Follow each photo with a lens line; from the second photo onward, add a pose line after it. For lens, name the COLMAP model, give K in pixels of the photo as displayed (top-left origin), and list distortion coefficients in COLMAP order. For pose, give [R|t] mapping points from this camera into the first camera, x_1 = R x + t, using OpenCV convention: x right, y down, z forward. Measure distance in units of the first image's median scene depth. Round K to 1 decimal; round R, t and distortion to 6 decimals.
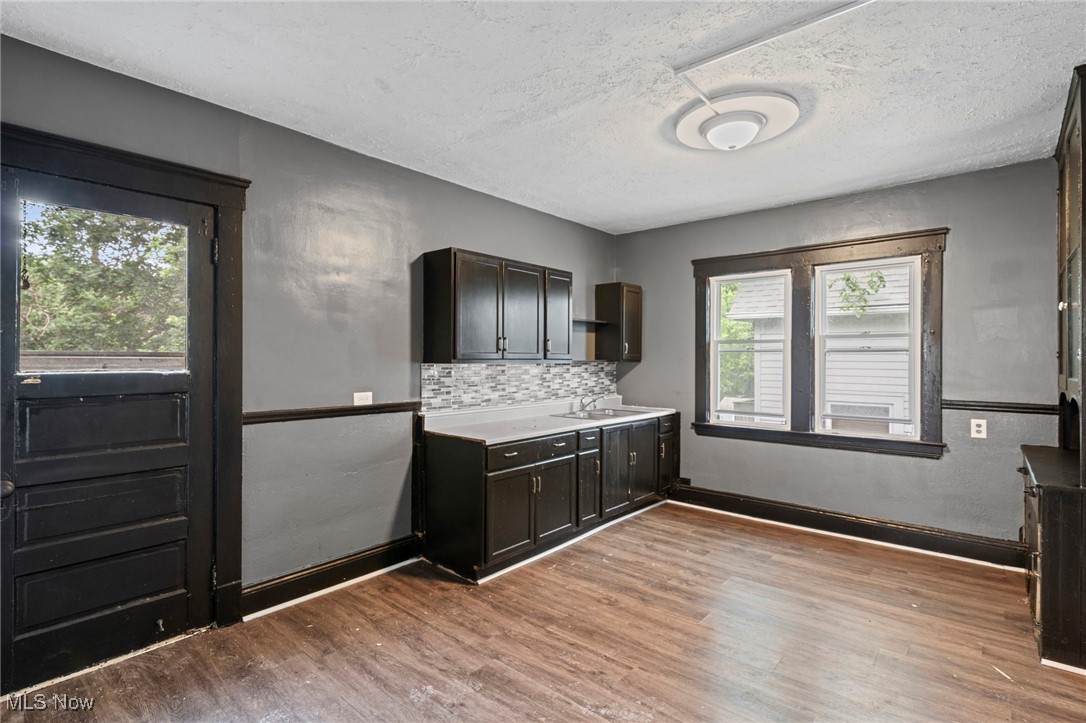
lens RADIAL K [[527.7, 0, 543.0], [0, 527.7, 361.5], [0, 0, 1]] dist [0.000516, -0.000210]
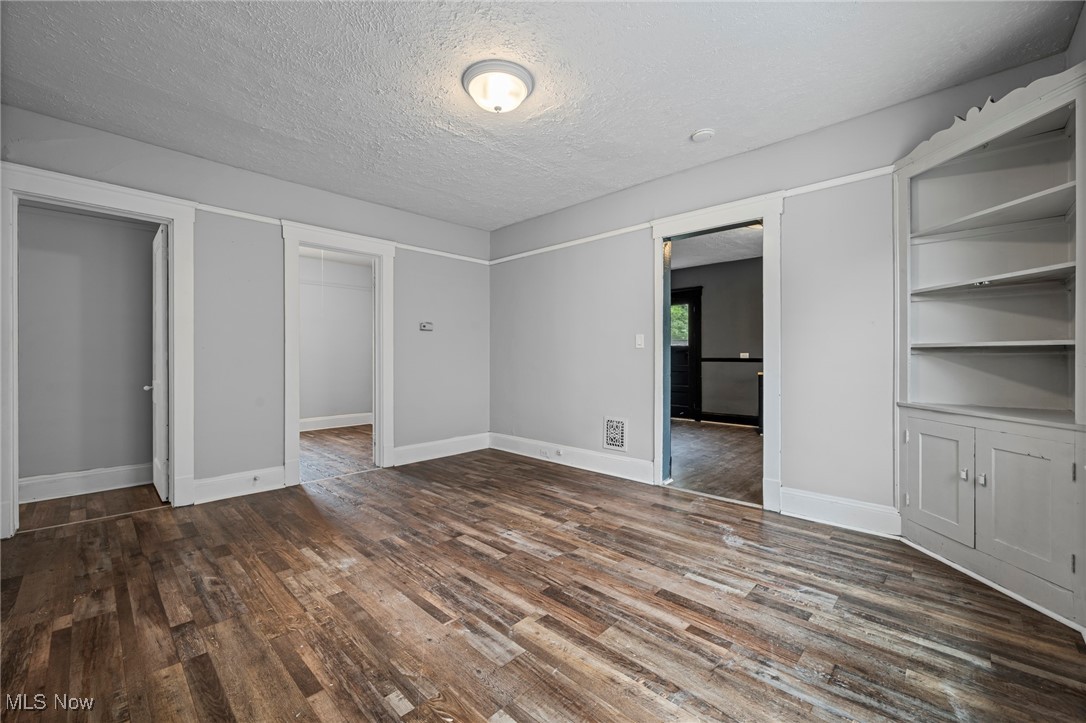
lens RADIAL K [[437.6, 0, 540.4], [0, 437.6, 358.1], [0, 0, 1]] dist [-0.009379, 0.000047]
pose [[-0.064493, -0.000602, -0.997918, 1.676776], [-0.001027, 0.999999, -0.000537, 0.078567], [0.997918, 0.000990, -0.064493, 0.140776]]
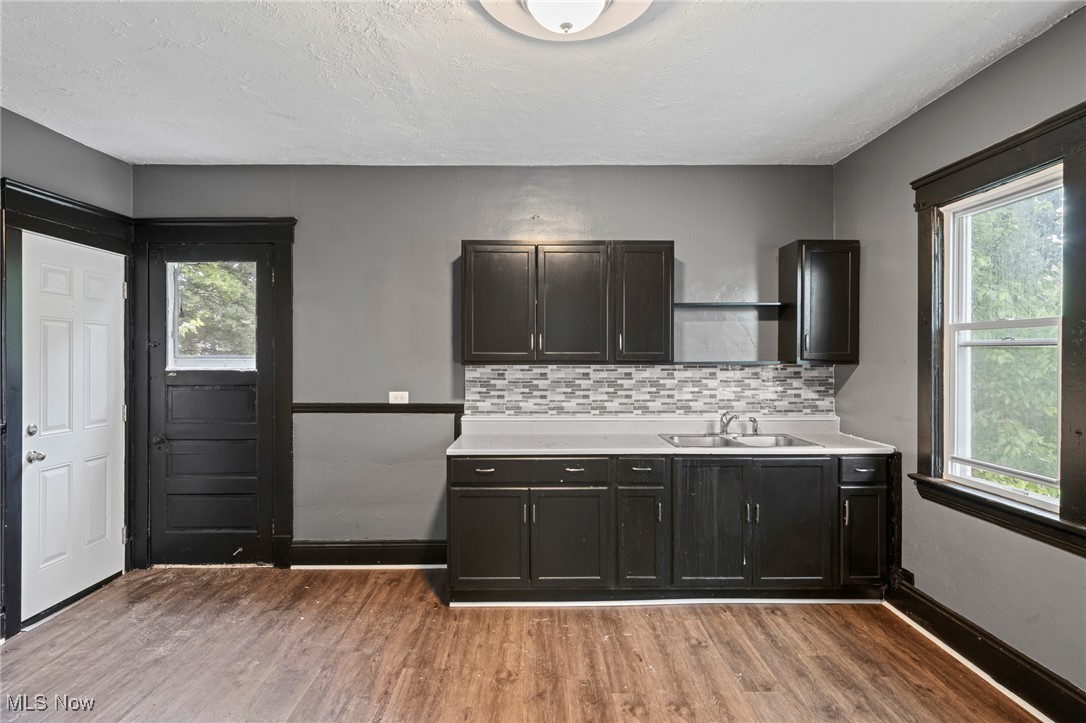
lens RADIAL K [[595.3, 0, 543.0], [0, 595.3, 361.5], [0, 0, 1]] dist [0.001235, -0.000188]
pose [[0.654528, 0.002806, -0.756032, 0.686771], [-0.001338, 0.999996, 0.002553, -0.004745], [0.756036, -0.000659, 0.654529, 0.402530]]
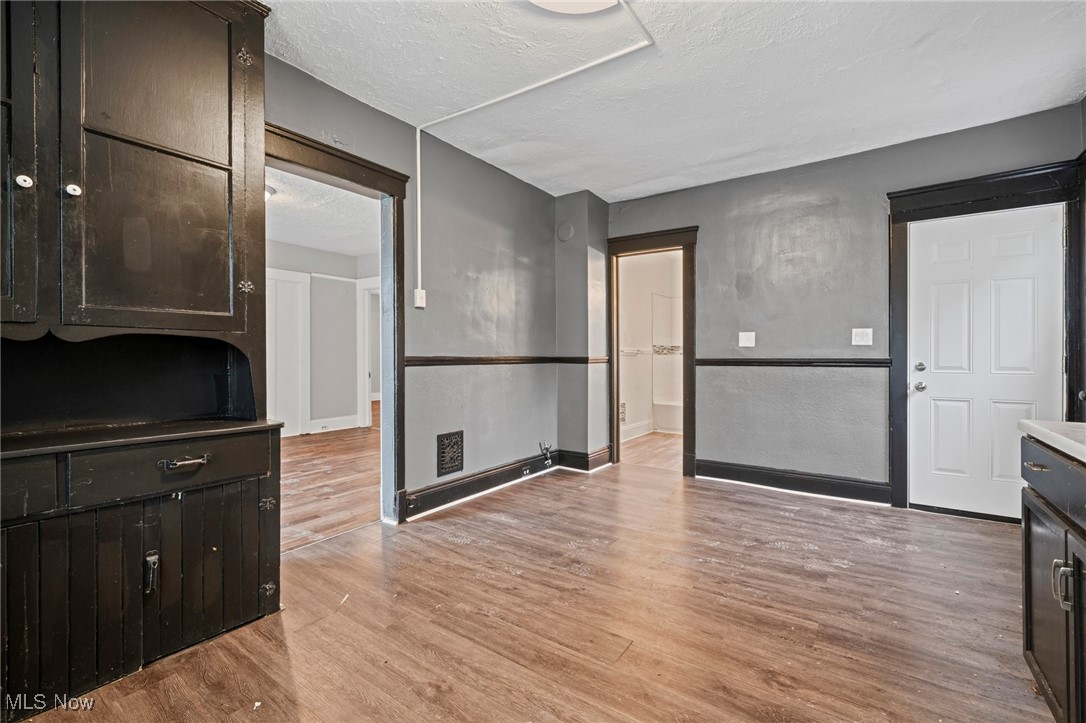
lens RADIAL K [[463.2, 0, 541.2], [0, 463.2, 358.4], [0, 0, 1]] dist [0.000580, -0.000062]
pose [[-0.996390, 0.002300, -0.084864, 0.368175], [0.001631, 0.999967, 0.007951, 0.073149], [0.084879, 0.007784, -0.996361, 1.266077]]
